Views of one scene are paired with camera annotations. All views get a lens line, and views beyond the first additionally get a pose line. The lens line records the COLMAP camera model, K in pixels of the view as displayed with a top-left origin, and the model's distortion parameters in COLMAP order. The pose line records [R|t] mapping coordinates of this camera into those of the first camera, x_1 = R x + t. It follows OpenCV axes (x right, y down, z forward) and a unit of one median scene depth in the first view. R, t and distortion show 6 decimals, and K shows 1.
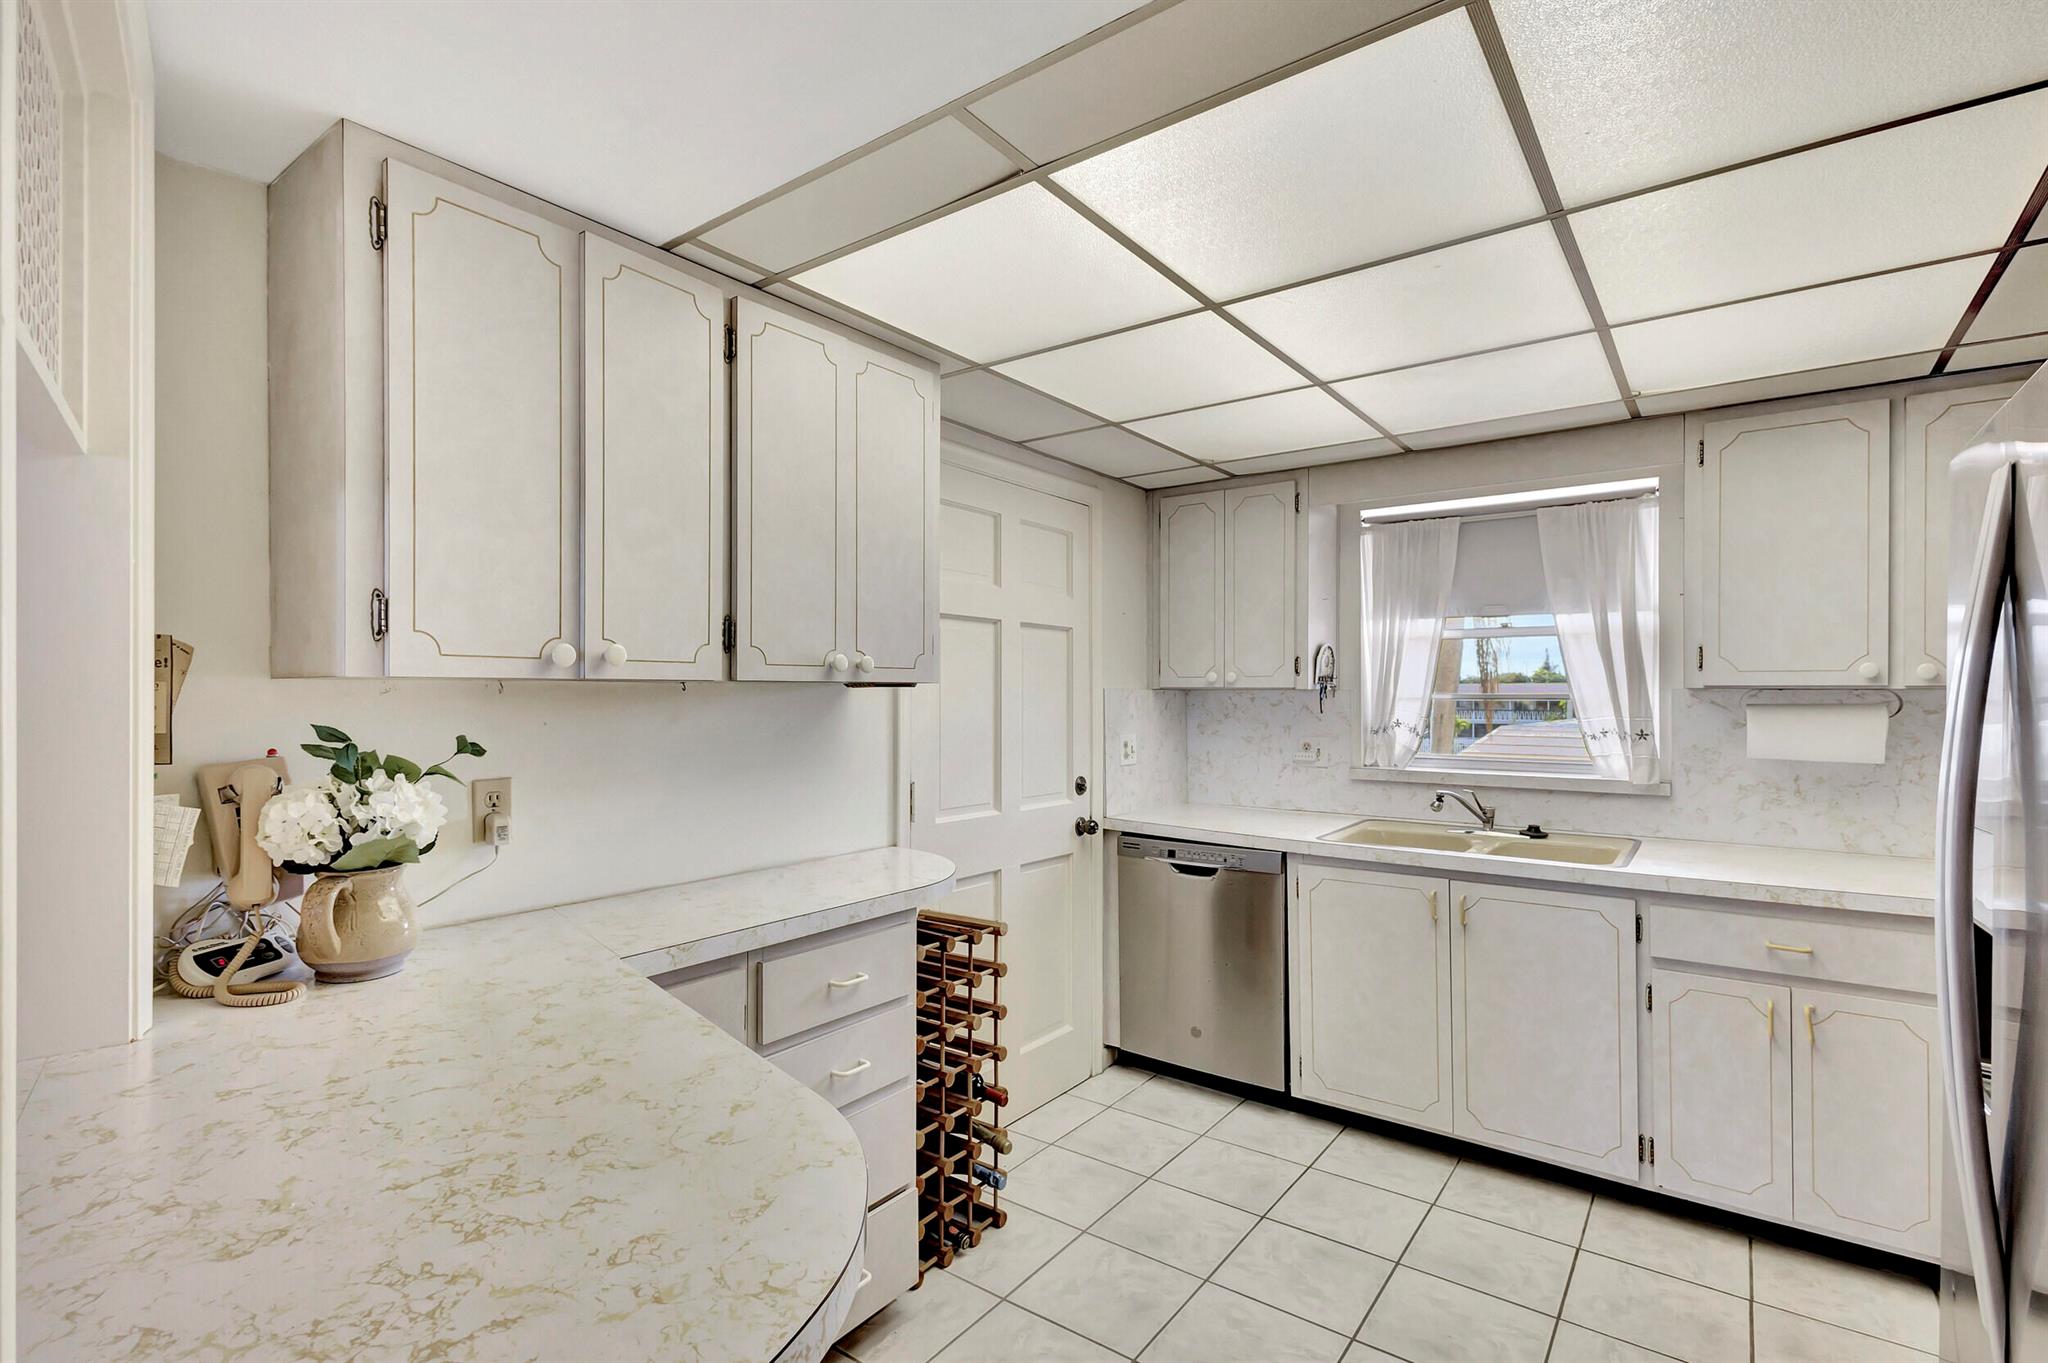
lens RADIAL K [[952.5, 0, 1016.7], [0, 952.5, 688.2], [0, 0, 1]] dist [0.014366, -0.003840]
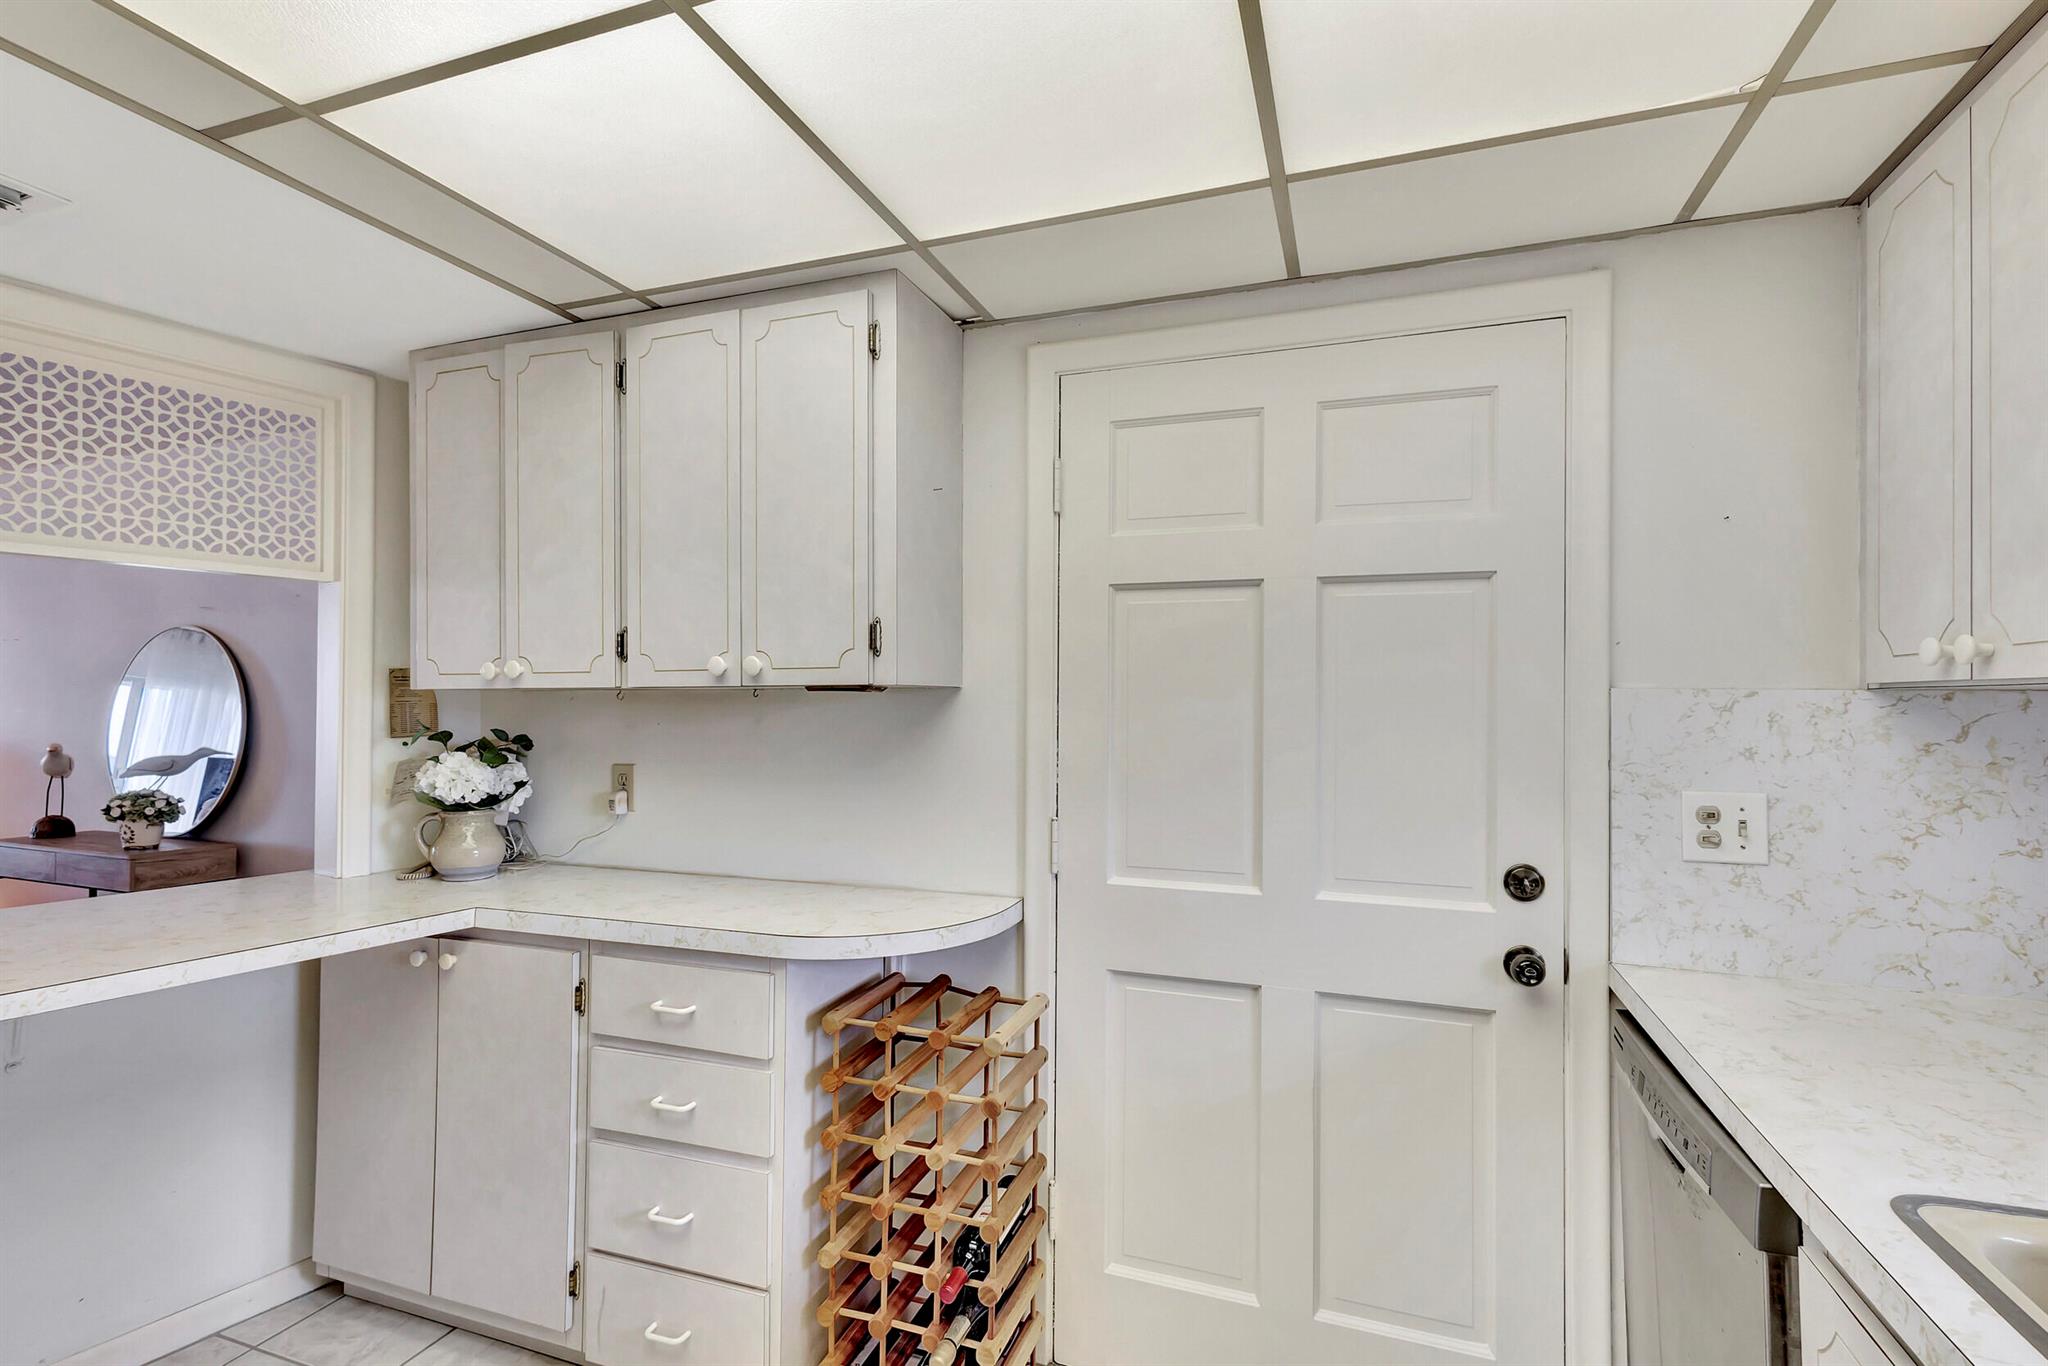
lens RADIAL K [[952.5, 0, 1018.8], [0, 952.5, 692.7], [0, 0, 1]] dist [0.014366, -0.003840]
pose [[0.298631, -0.008650, -0.954329, 0.473335], [0.005077, 0.999959, -0.007475, 0.004830], [0.954355, -0.002613, 0.298663, 0.603414]]
